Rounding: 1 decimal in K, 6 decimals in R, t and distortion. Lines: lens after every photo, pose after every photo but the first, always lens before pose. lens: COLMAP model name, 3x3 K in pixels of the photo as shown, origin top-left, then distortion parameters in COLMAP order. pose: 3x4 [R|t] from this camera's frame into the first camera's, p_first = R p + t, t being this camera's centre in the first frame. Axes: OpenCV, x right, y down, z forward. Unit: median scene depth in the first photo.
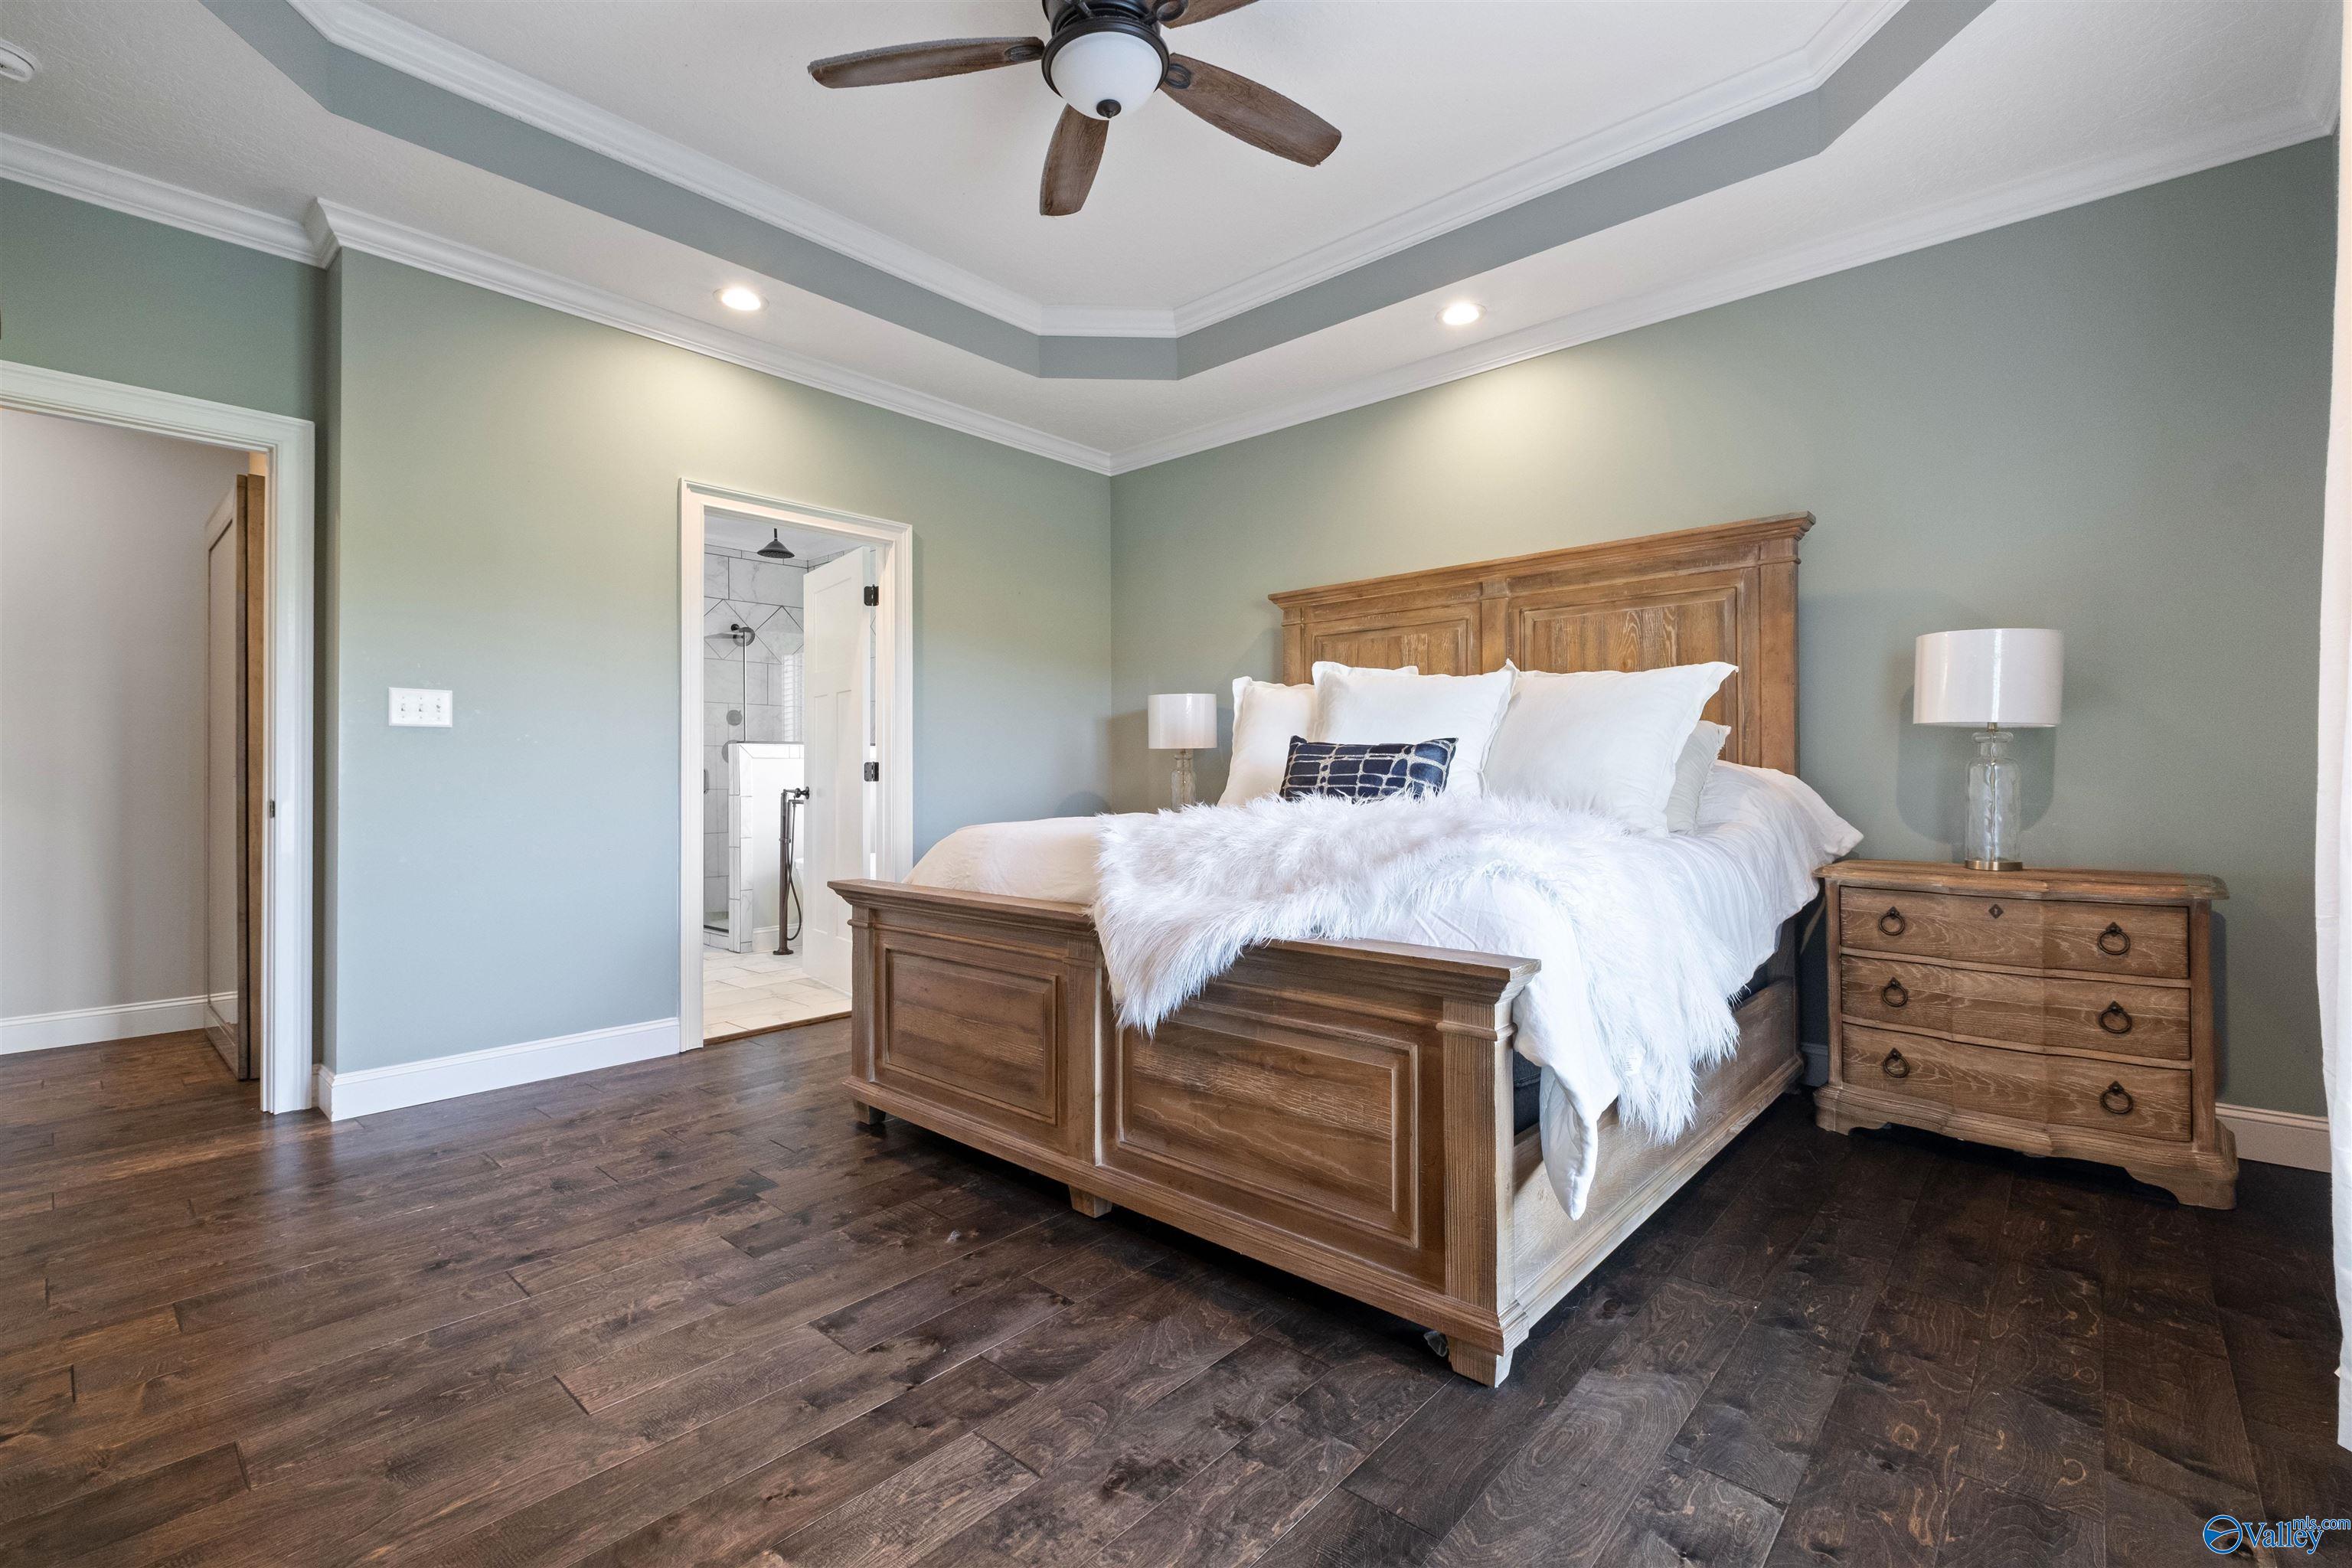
lens RADIAL K [[1009.3, 0, 1180.9], [0, 1009.3, 775.6], [0, 0, 1]] dist [-0.047760, 0.010211]
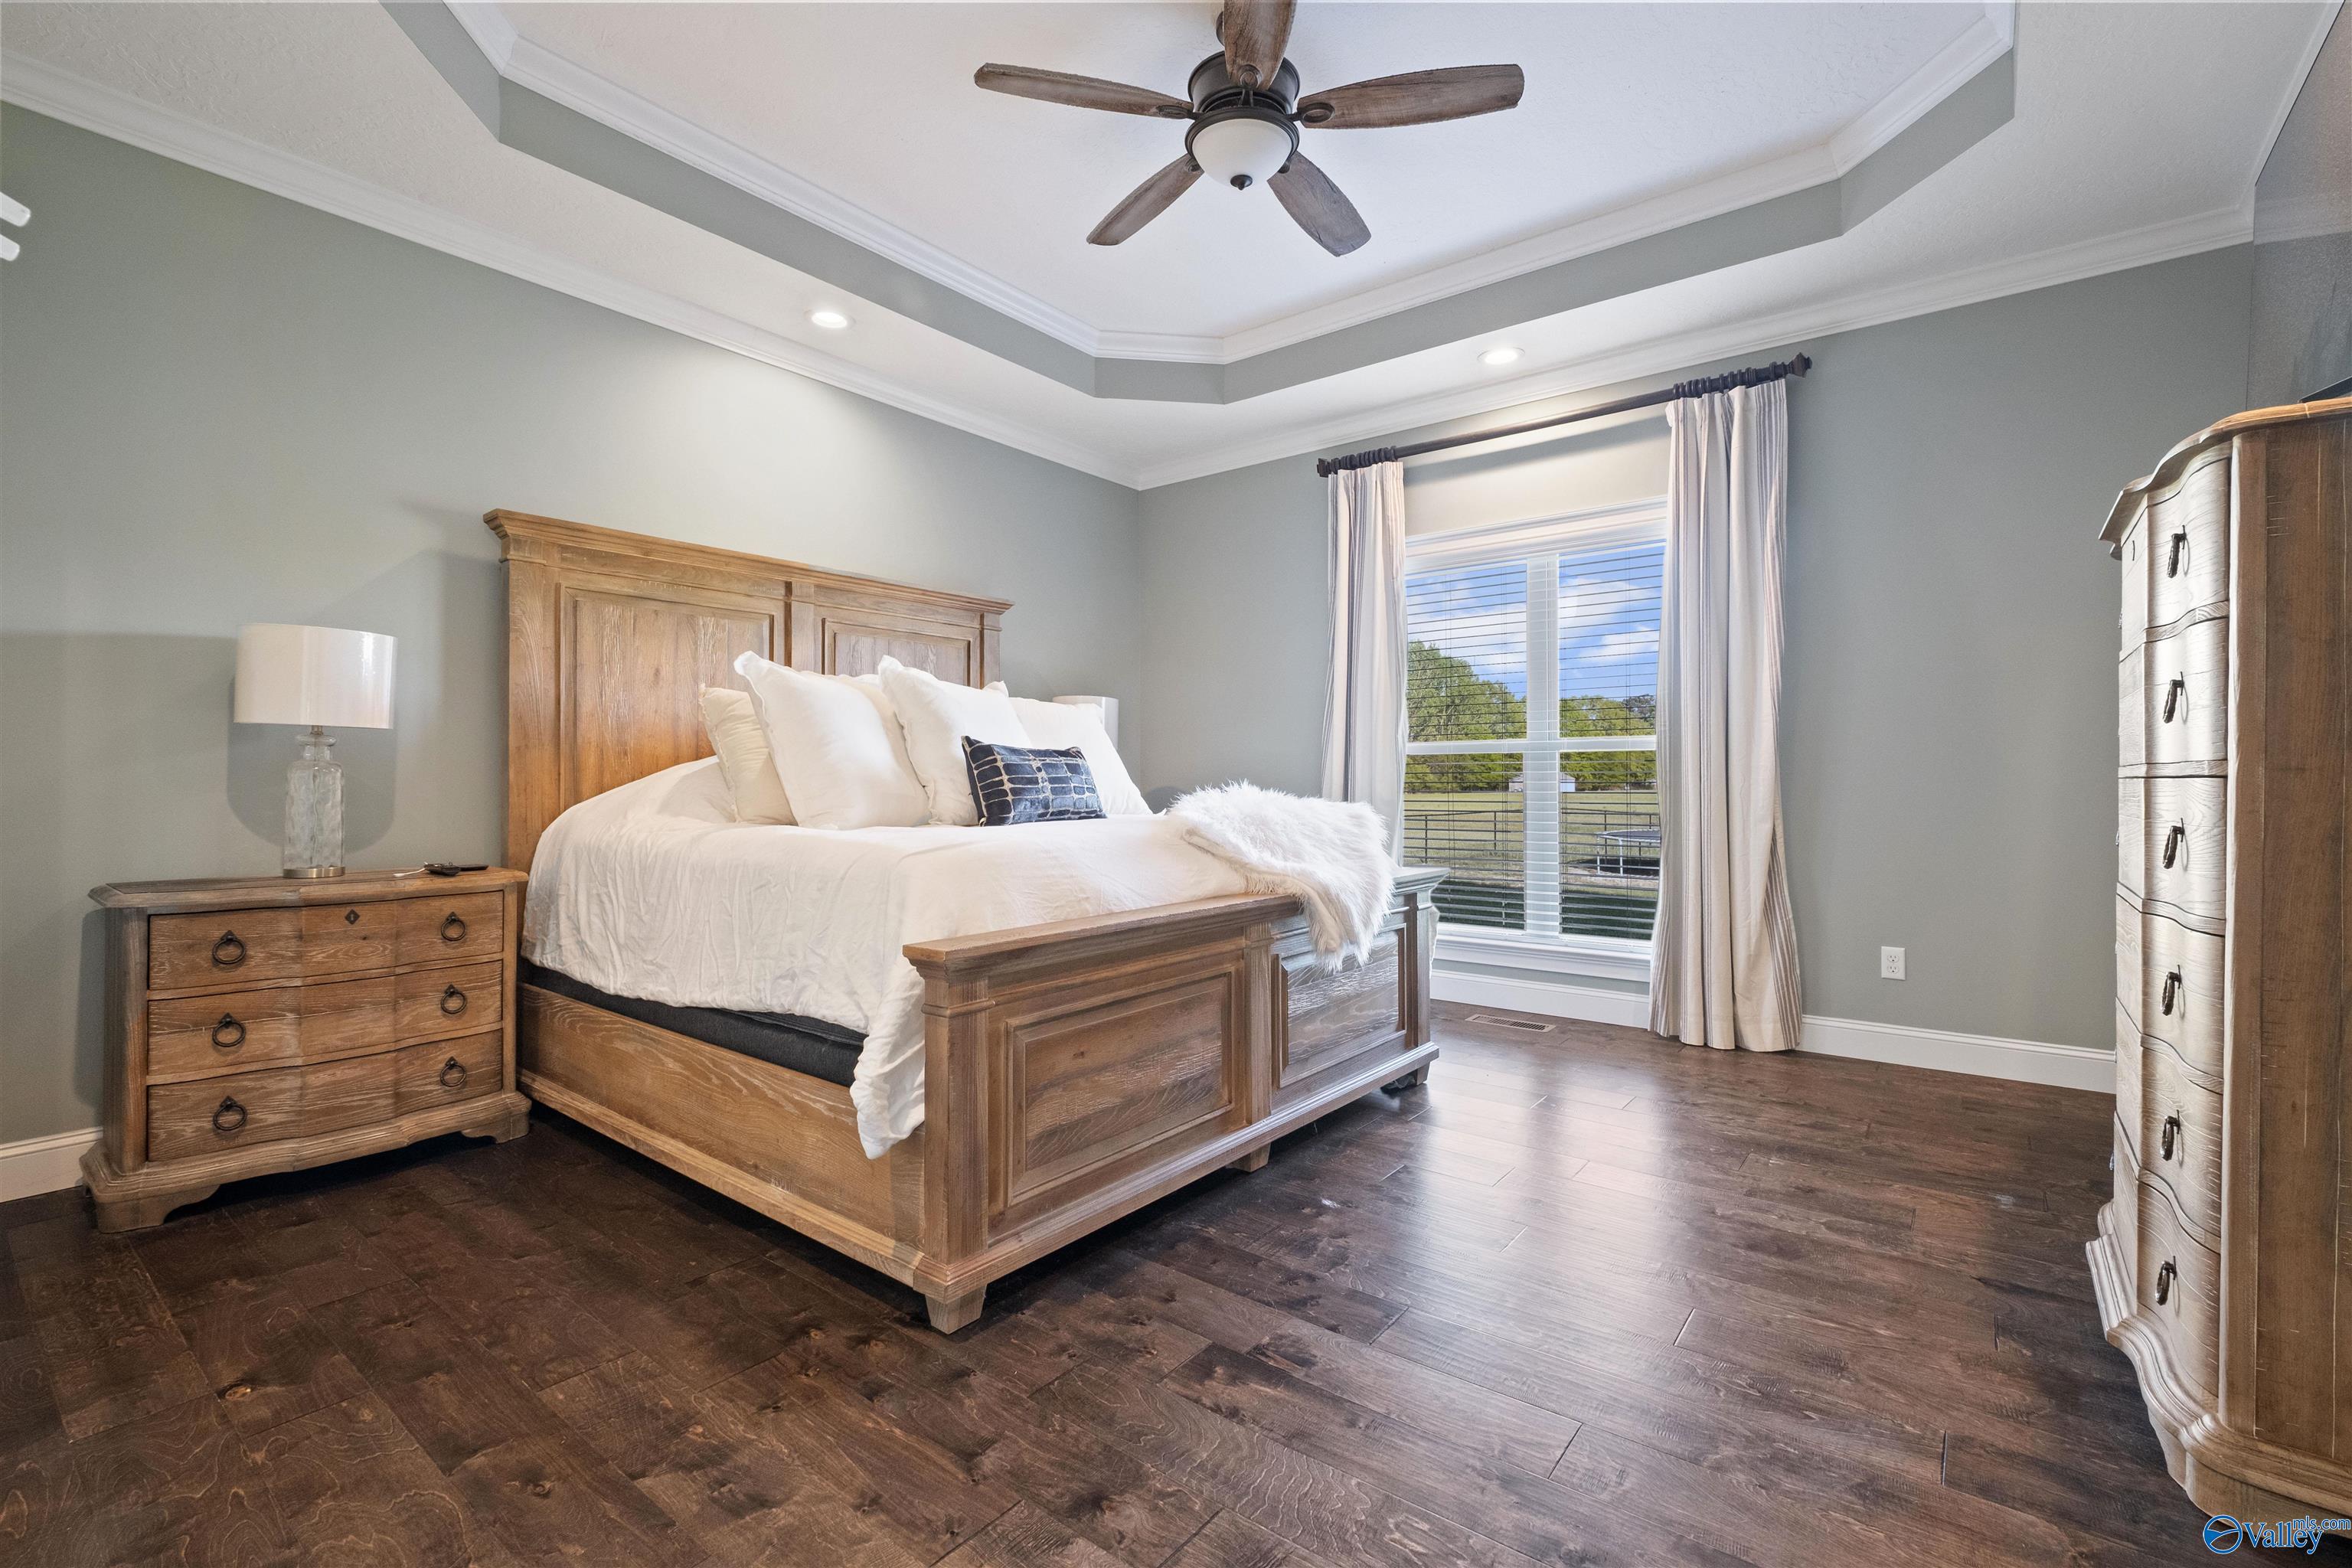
lens RADIAL K [[1032.5, 0, 1179.8], [0, 1032.5, 771.7], [0, 0, 1]] dist [0.001312, 0.000128]
pose [[-0.043575, 0.005020, 0.999038, -1.137364], [0.002514, 0.999985, -0.004915, -0.001059], [-0.999047, 0.002297, -0.043587, 1.035310]]
